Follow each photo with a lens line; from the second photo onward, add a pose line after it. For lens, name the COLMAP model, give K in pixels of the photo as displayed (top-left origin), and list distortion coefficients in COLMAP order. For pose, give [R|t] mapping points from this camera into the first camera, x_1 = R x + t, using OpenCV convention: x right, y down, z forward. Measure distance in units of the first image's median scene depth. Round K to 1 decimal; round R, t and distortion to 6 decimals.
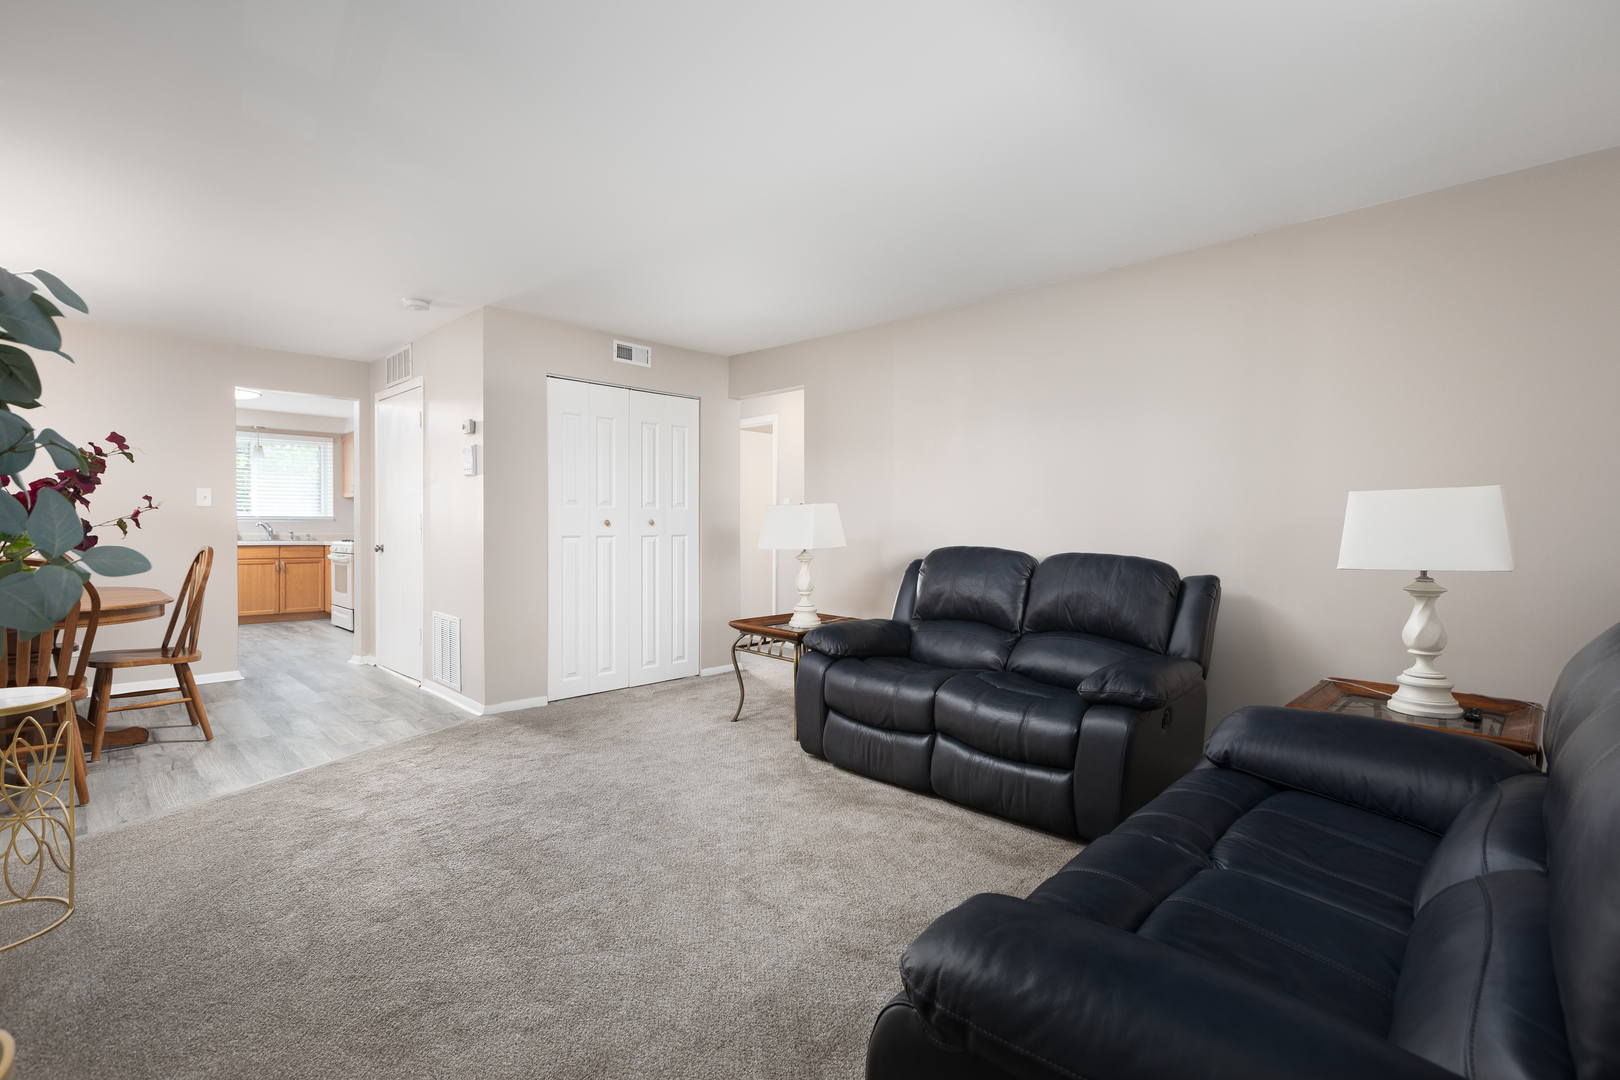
lens RADIAL K [[729.5, 0, 806.1], [0, 729.5, 537.2], [0, 0, 1]] dist [0.000233, 0.000008]
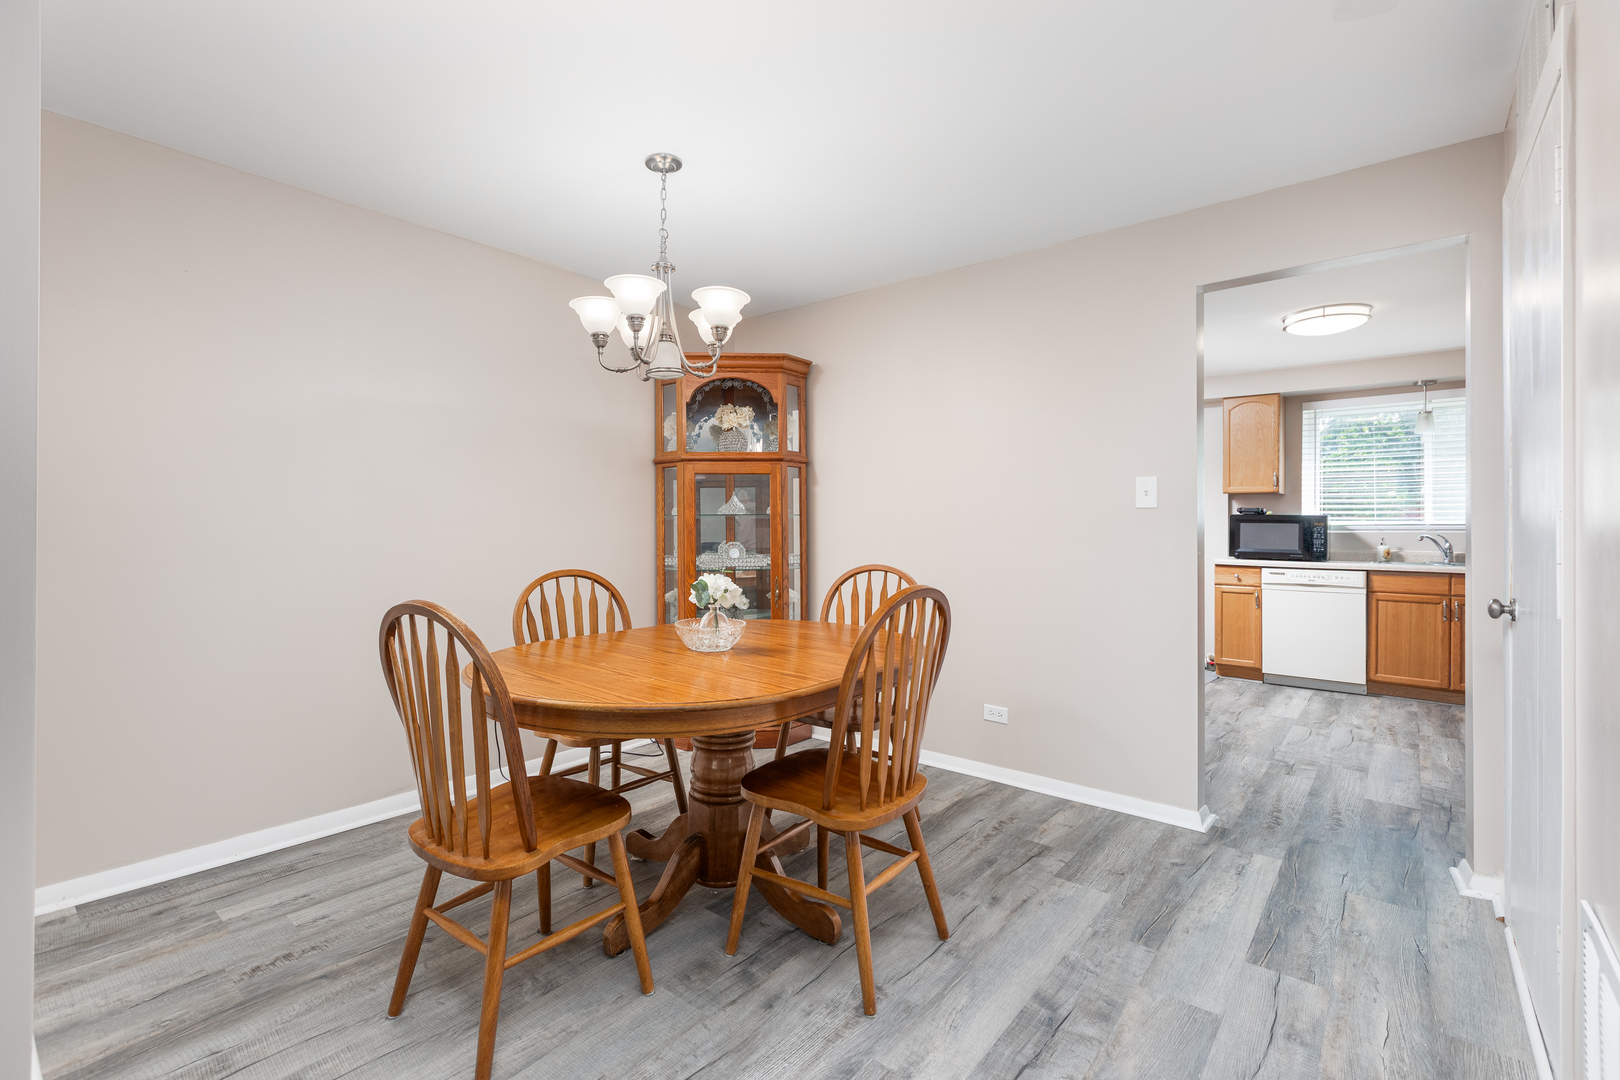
lens RADIAL K [[726.8, 0, 785.8], [0, 726.8, 525.3], [0, 0, 1]] dist [-0.000257, -0.000156]
pose [[0.079492, -0.008410, -0.996800, -0.180664], [-0.018628, 0.999777, -0.009921, -0.011803], [0.996661, 0.019357, 0.079318, 0.419799]]
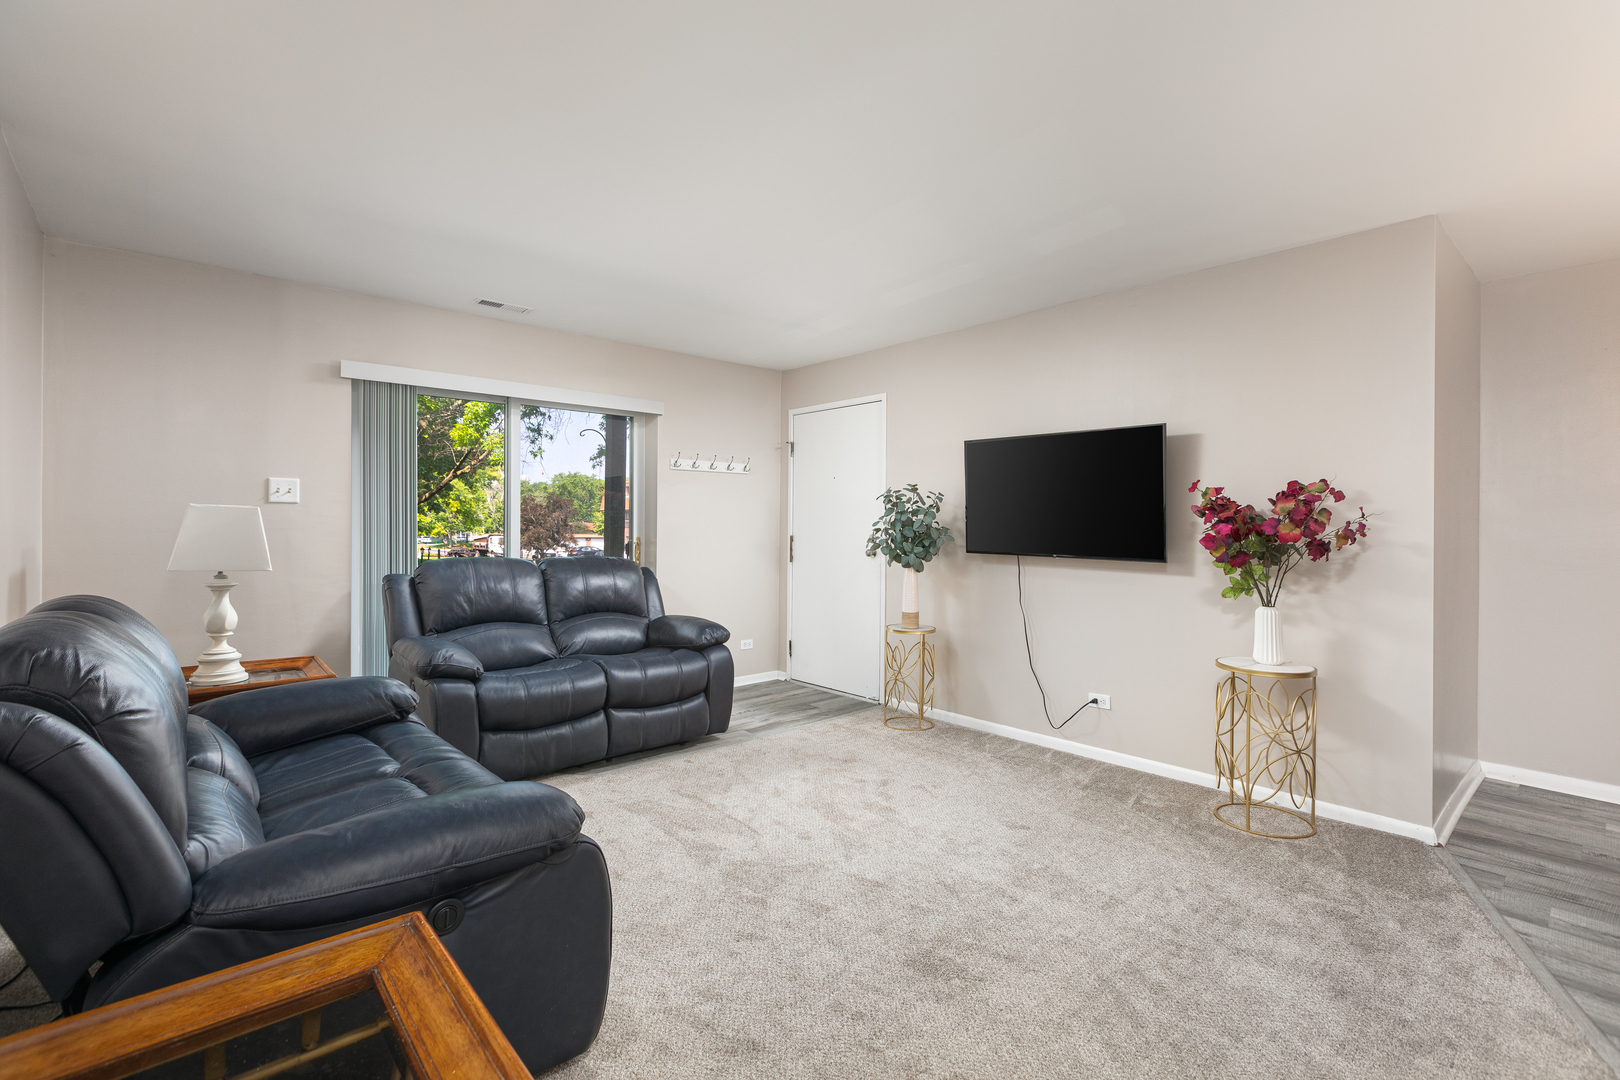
lens RADIAL K [[727.8, 0, 805.7], [0, 727.8, 521.5], [0, 0, 1]] dist [0.001969, 0.000199]
pose [[-0.997830, -0.013415, 0.064464, -0.083797], [-0.012644, 0.999844, 0.012356, -0.018996], [-0.064620, 0.011514, -0.997844, 0.631344]]
